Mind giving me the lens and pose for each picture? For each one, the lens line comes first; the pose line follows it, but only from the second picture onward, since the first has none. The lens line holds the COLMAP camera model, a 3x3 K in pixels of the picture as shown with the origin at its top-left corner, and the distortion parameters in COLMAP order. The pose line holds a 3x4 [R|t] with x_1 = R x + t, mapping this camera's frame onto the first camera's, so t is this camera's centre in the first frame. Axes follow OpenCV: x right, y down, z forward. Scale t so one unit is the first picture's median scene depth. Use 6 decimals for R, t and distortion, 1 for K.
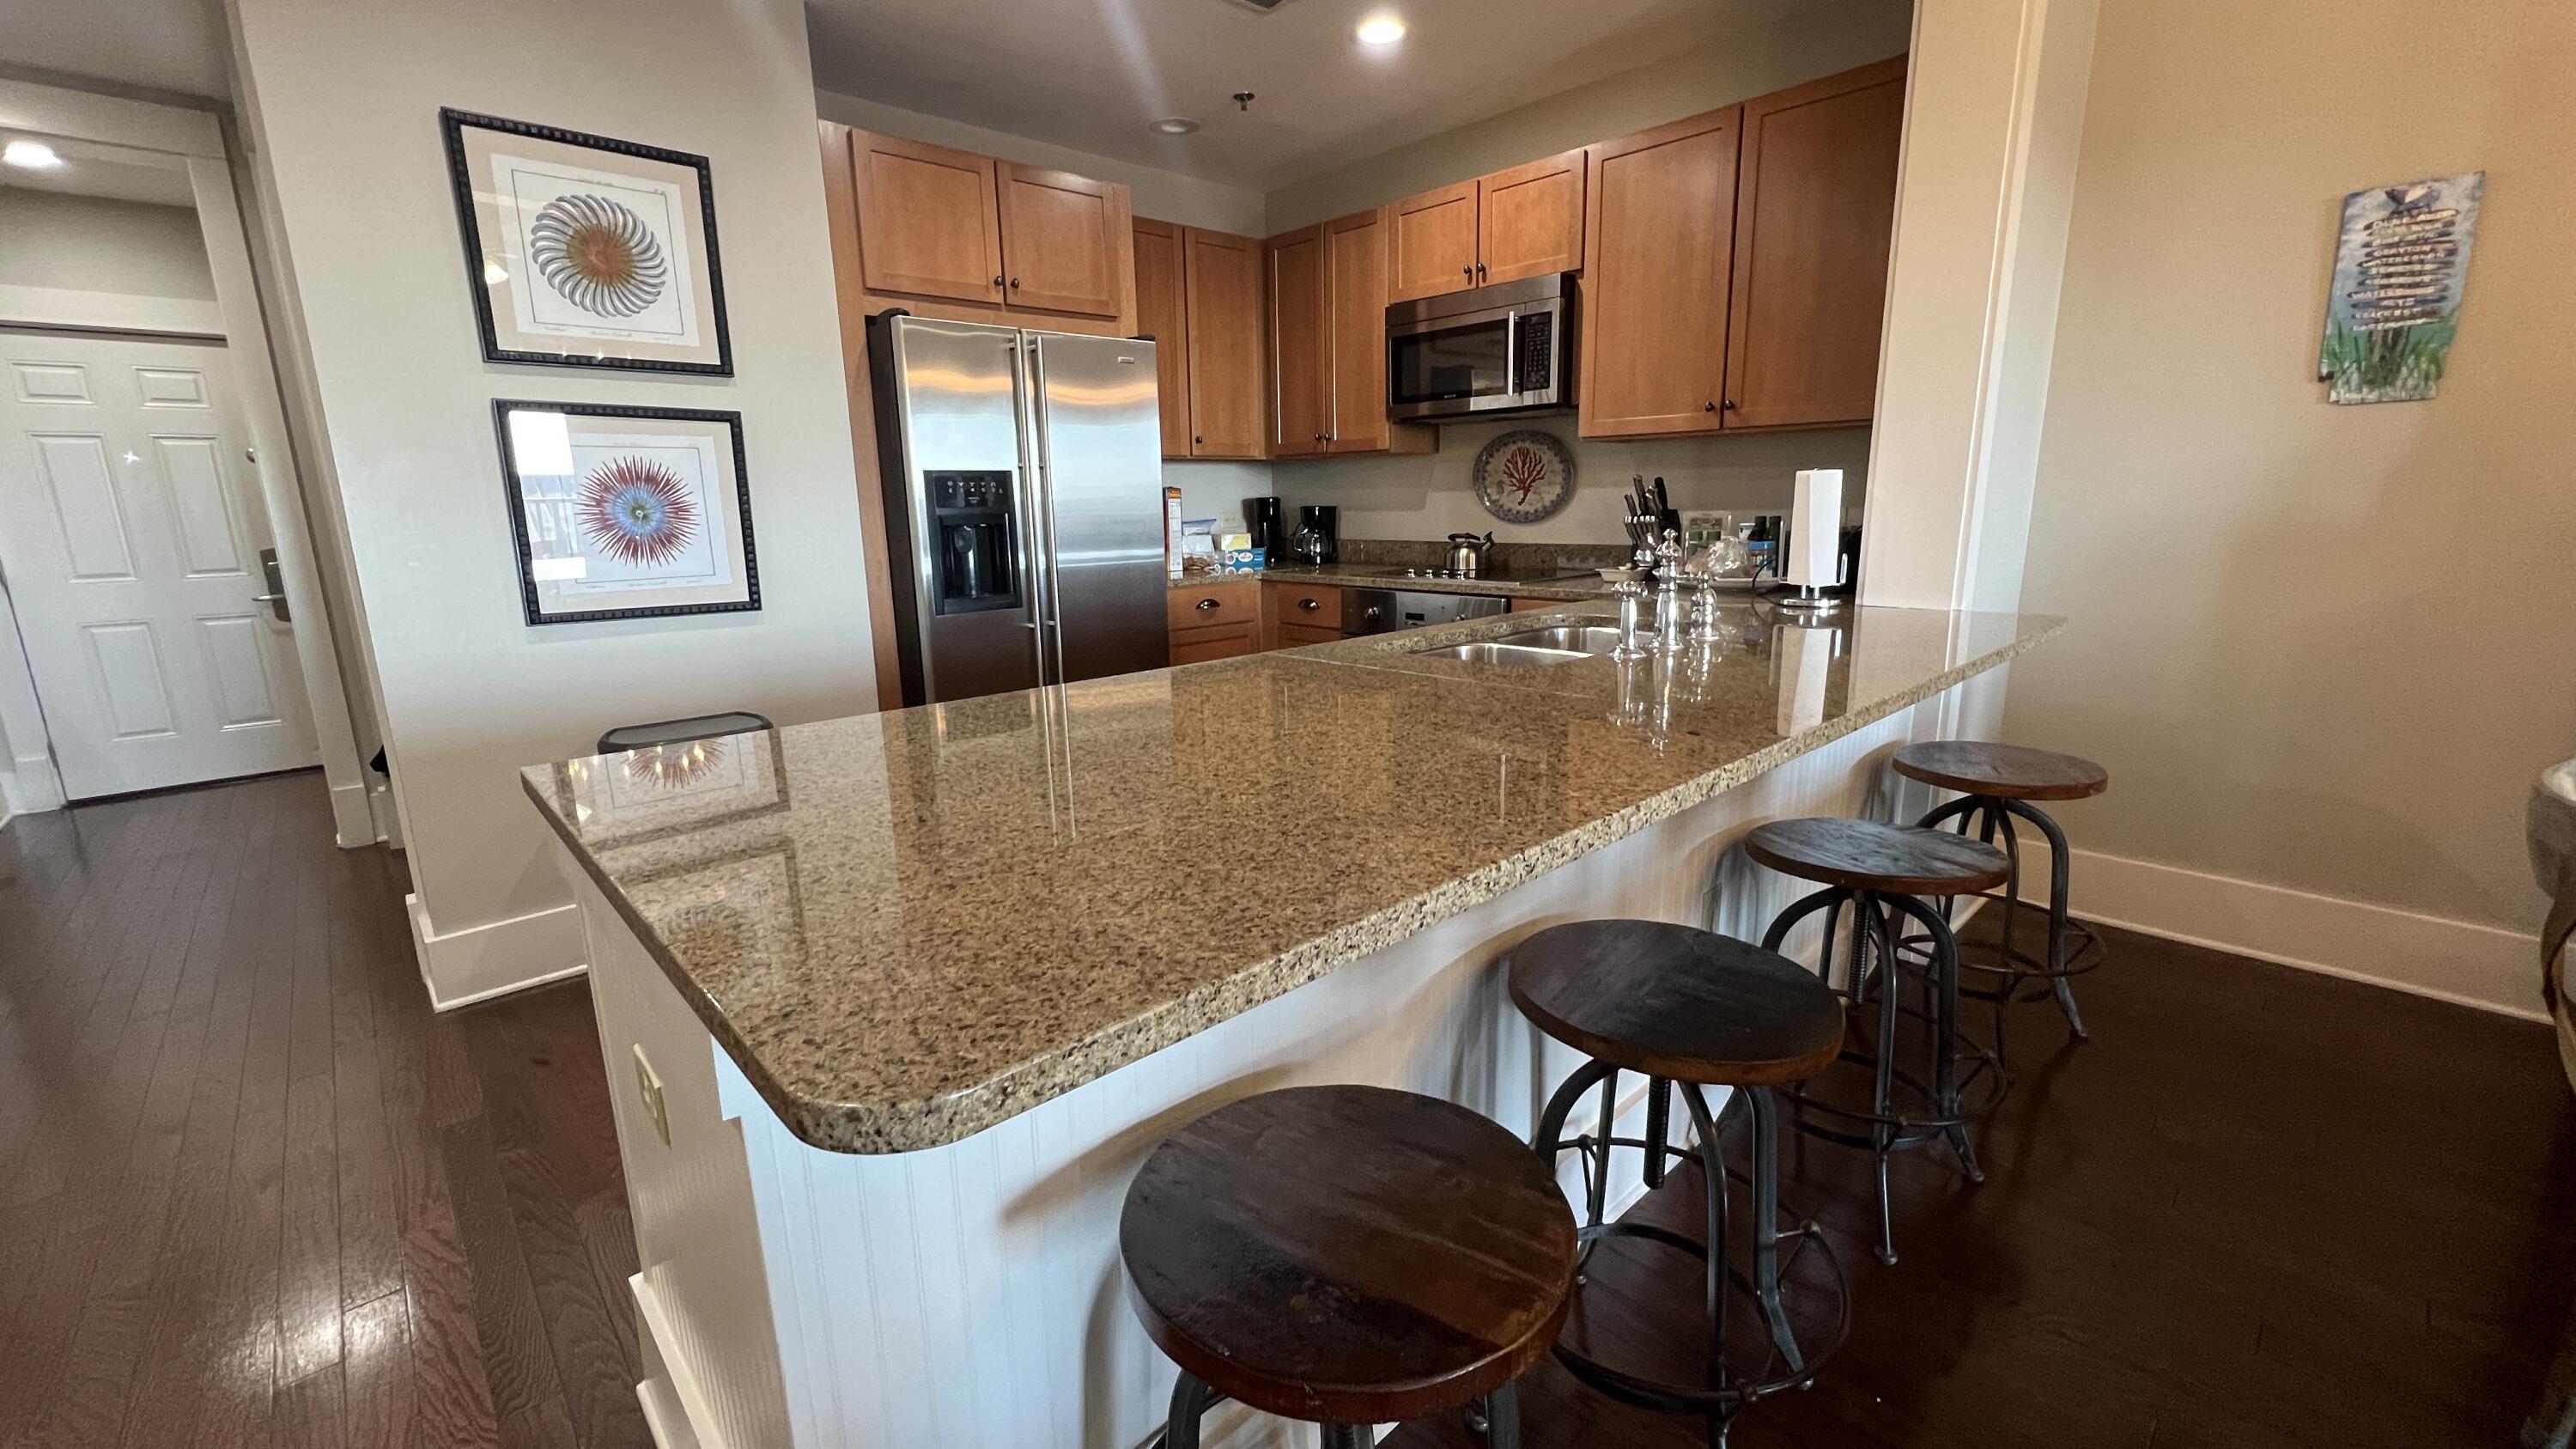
lens RADIAL K [[1027.9, 0, 1283.8], [0, 1027.9, 718.9], [0, 0, 1]] dist [-0.002056, 0.001024]
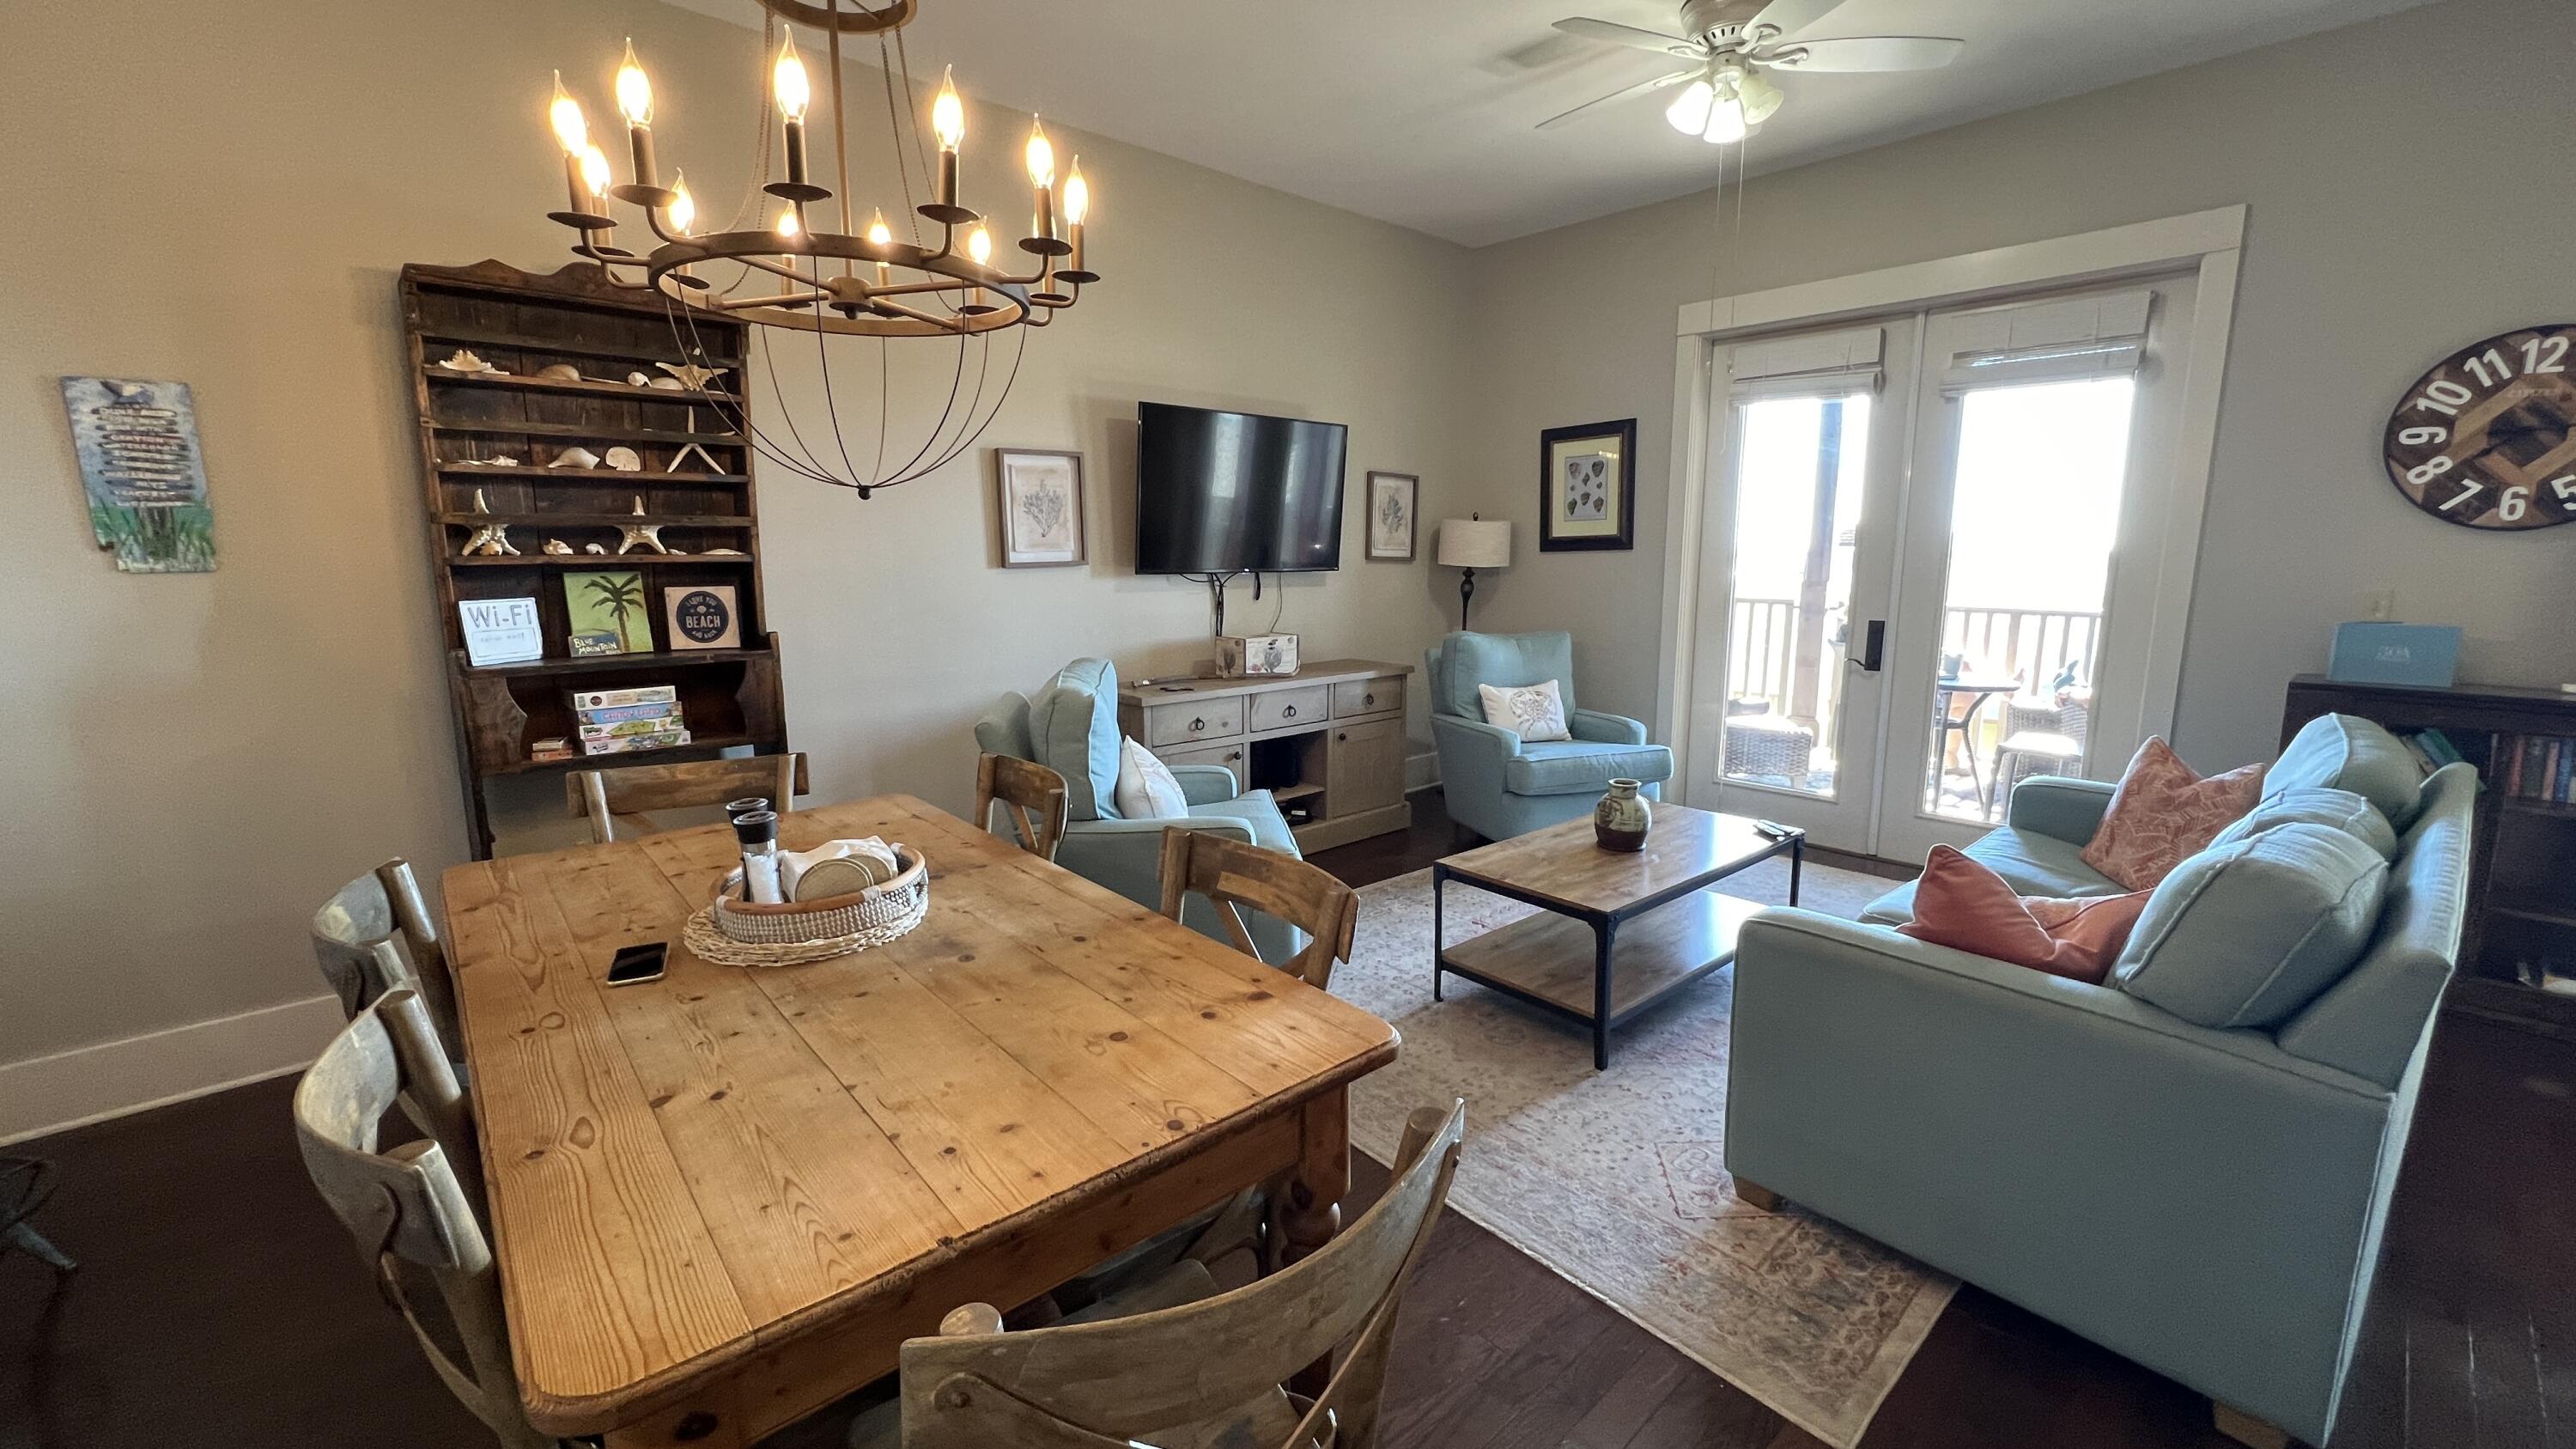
lens RADIAL K [[1027.9, 0, 1283.4], [0, 1027.9, 718.5], [0, 0, 1]] dist [-0.002056, 0.001024]
pose [[0.002791, -0.144312, 0.989528, -0.032328], [0.217090, 0.966021, 0.140272, -0.042336], [-0.976148, 0.214425, 0.034025, -0.136903]]
